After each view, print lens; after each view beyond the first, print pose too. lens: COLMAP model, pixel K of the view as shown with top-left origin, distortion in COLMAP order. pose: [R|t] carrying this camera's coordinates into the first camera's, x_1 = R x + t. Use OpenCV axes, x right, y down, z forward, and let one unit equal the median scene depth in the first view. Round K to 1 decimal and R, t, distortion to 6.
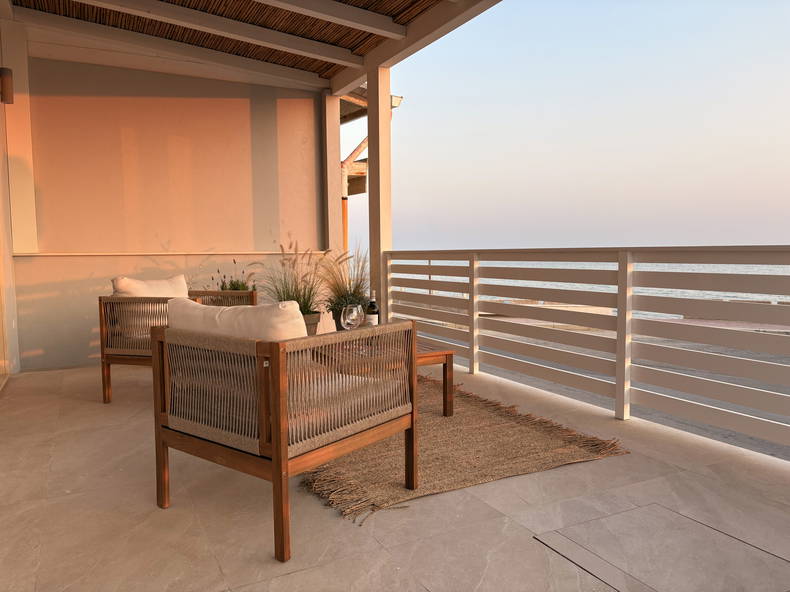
lens RADIAL K [[600.5, 0, 394.3], [0, 600.5, 296.9], [0, 0, 1]] dist [0.048789, -0.009185]
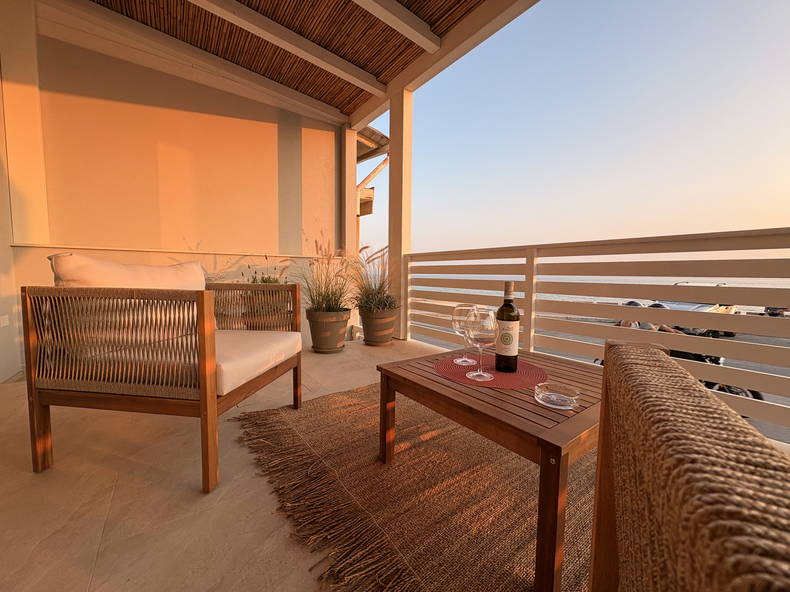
lens RADIAL K [[310.8, 0, 398.2], [0, 310.8, 296.5], [0, 0, 1]] dist [0.001168, 0.000585]
pose [[0.987799, 0.008567, 0.155497, -0.119502], [-0.008394, 0.999963, -0.001773, 0.003875], [-0.155506, 0.000446, 0.987835, 0.425576]]
